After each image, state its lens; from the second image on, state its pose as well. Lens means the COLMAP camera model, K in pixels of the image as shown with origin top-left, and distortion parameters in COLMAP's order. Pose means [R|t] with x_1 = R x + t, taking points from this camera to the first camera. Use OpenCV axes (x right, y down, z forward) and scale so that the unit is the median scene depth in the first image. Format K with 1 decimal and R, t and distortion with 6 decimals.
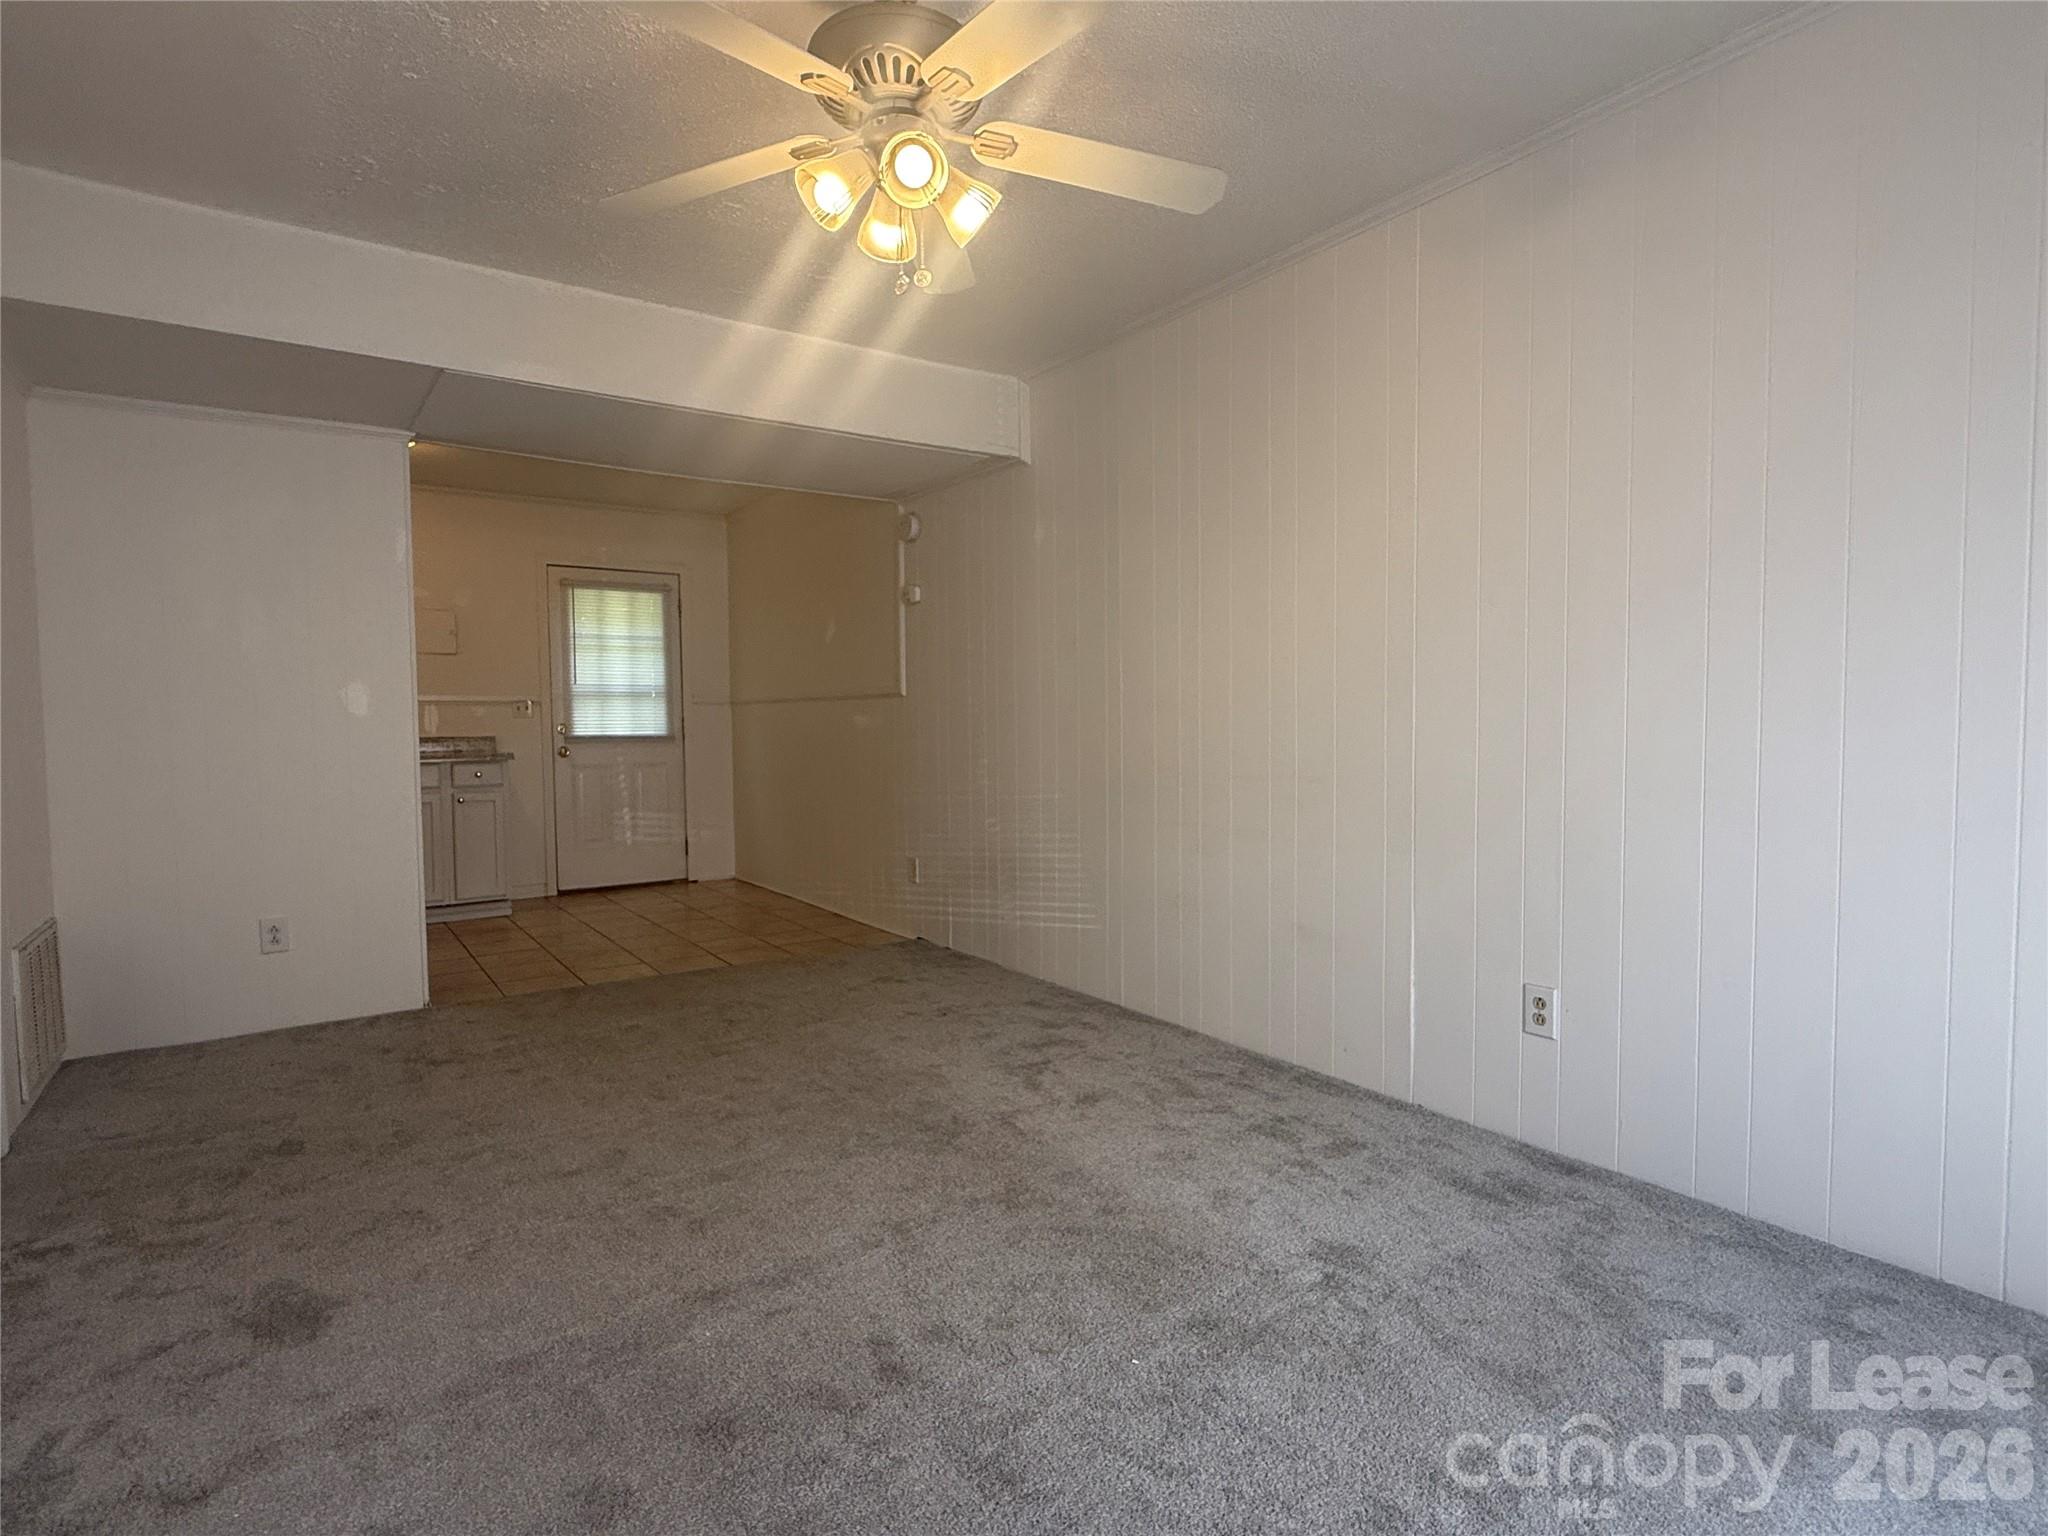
lens RADIAL K [[1050.1, 0, 1015.1], [0, 1050.1, 780.8], [0, 0, 1]] dist [-0.001780, -0.001225]
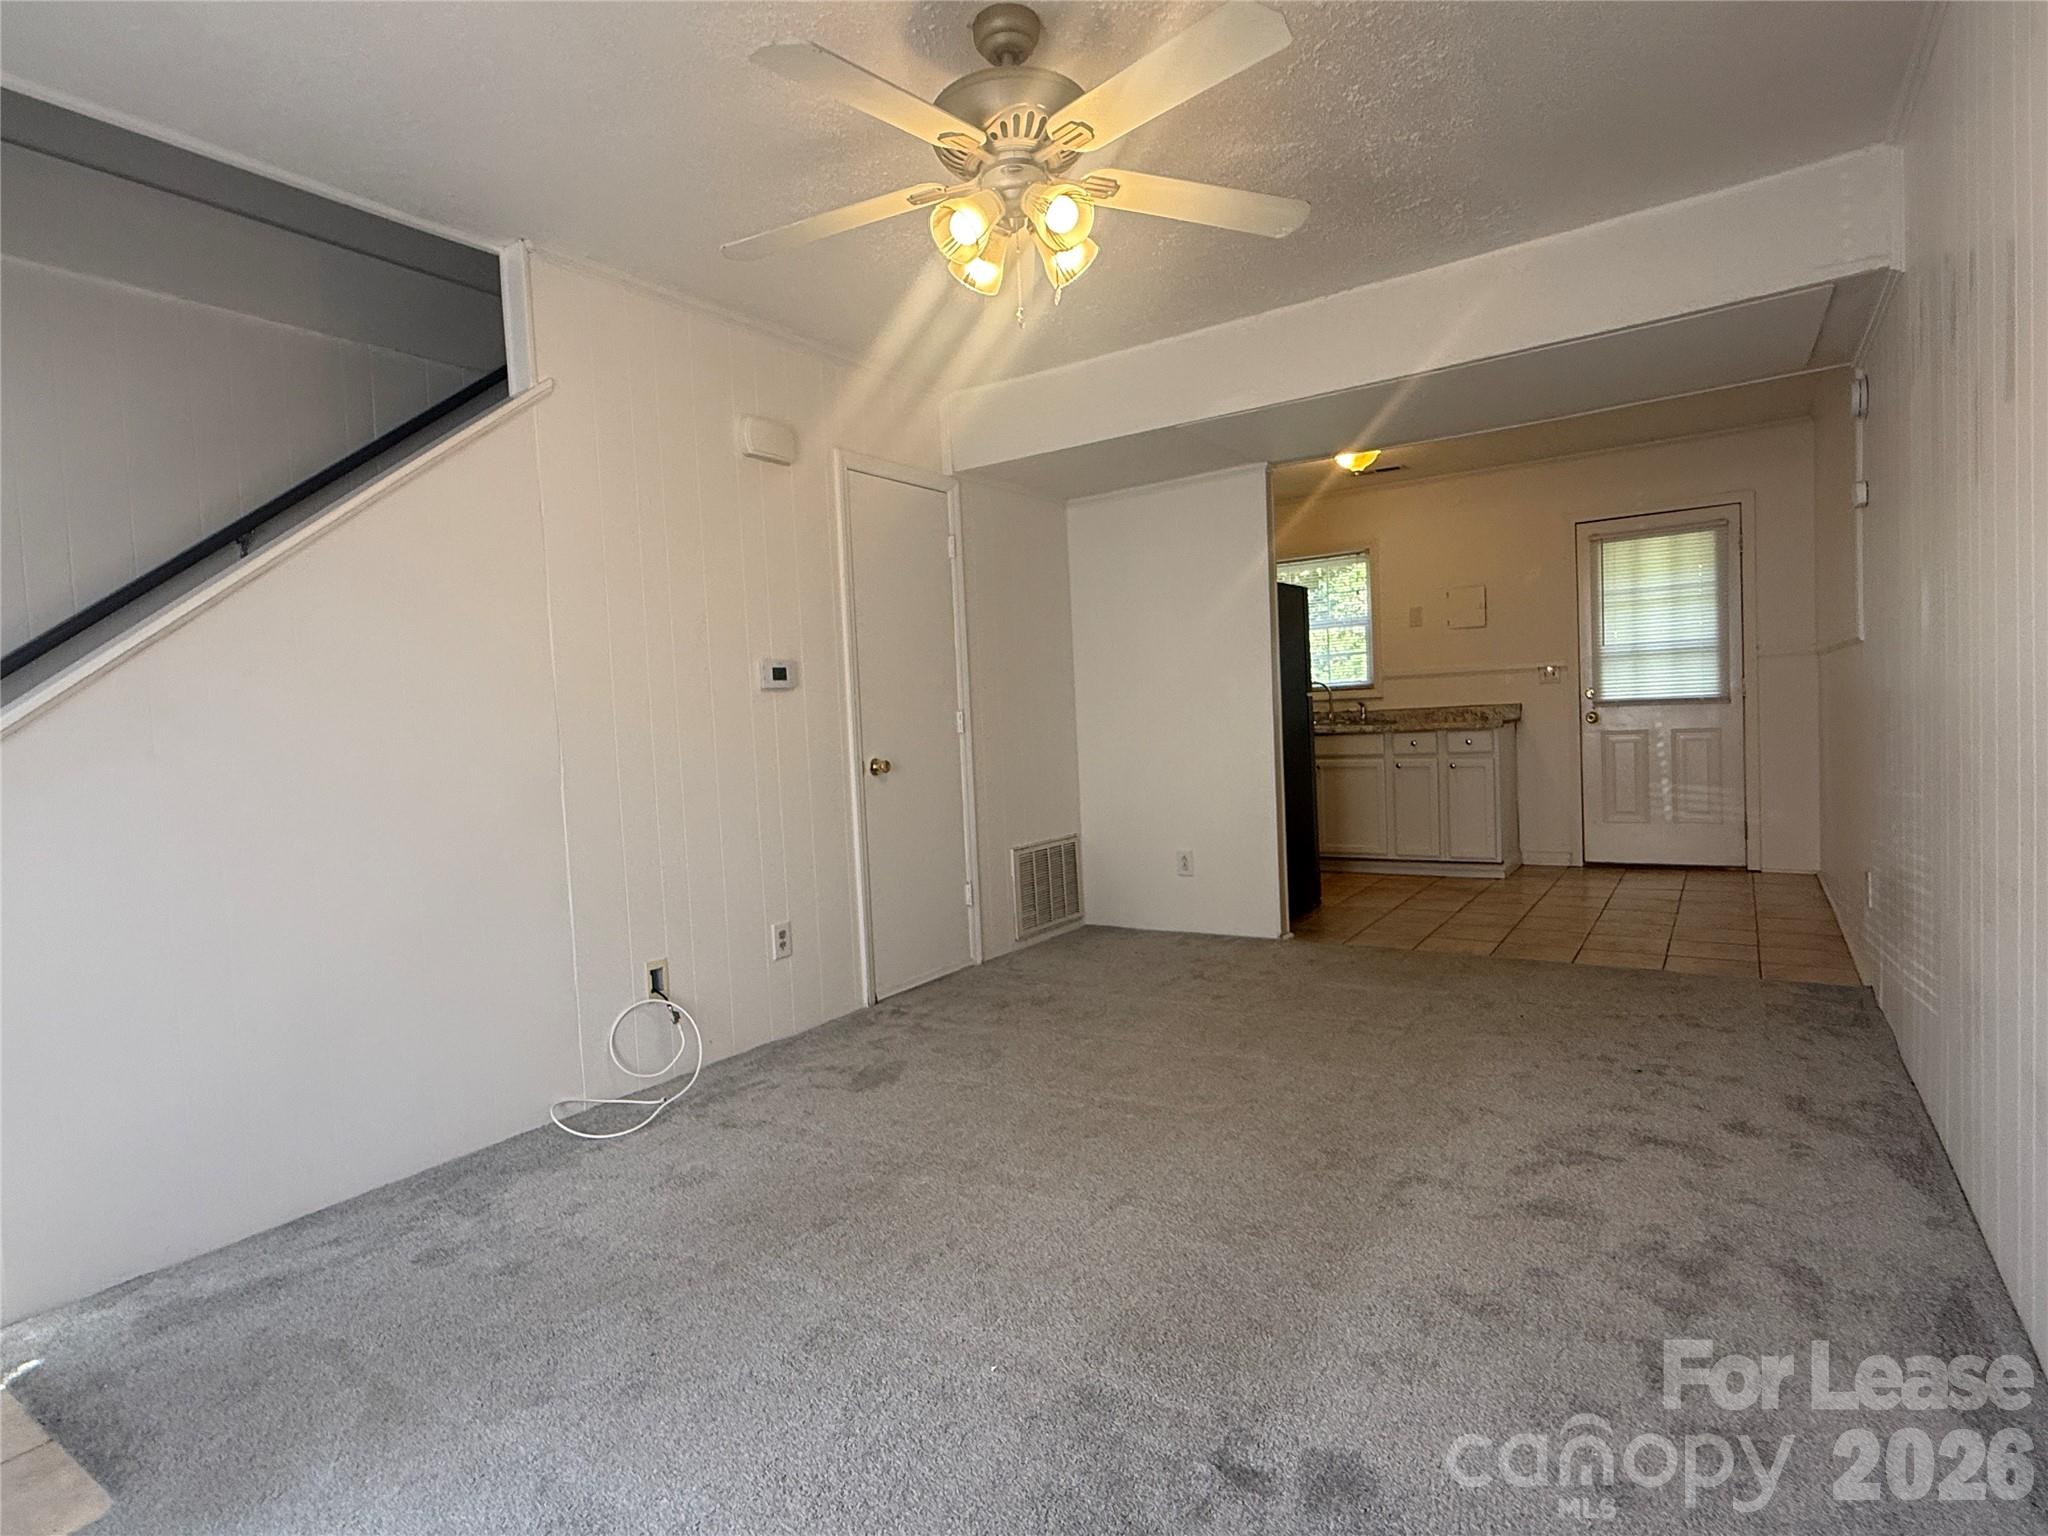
lens RADIAL K [[1050.1, 0, 1026.7], [0, 1050.1, 763.4], [0, 0, 1]] dist [-0.001780, -0.001225]
pose [[0.375536, 0.034482, -0.926166, 0.271625], [-0.007815, 0.999390, 0.034040, -0.014789], [0.926775, -0.005545, 0.375576, 0.172873]]
